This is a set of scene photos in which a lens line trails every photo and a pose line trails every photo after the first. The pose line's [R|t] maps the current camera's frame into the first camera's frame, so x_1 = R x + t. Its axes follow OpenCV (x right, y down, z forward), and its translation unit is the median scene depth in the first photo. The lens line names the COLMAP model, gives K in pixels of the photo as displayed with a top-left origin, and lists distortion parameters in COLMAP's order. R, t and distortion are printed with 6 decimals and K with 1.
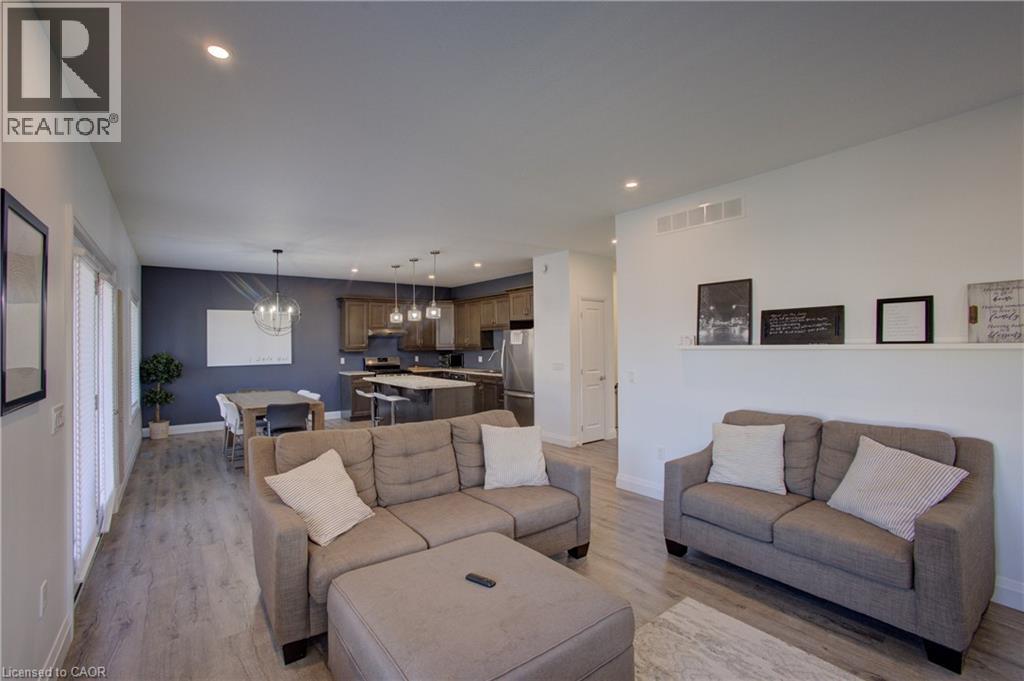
lens RADIAL K [[434.9, 0, 474.0], [0, 434.9, 340.3], [0, 0, 1]] dist [-0.041664, 0.000319]
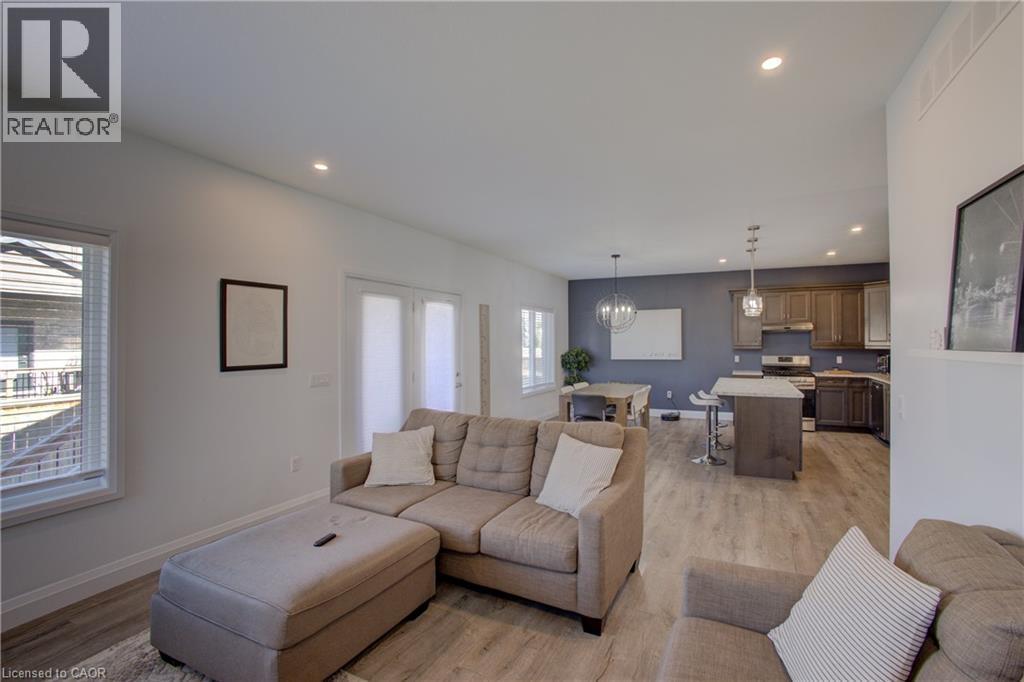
lens RADIAL K [[440.1, 0, 560.0], [0, 440.1, 341.3], [0, 0, 1]] dist [-0.041618, 0.000580]
pose [[0.532816, 0.005097, -0.846216, 0.377412], [0.005953, 0.999935, 0.009771, -0.001388], [0.846210, -0.010244, 0.532750, 0.251347]]
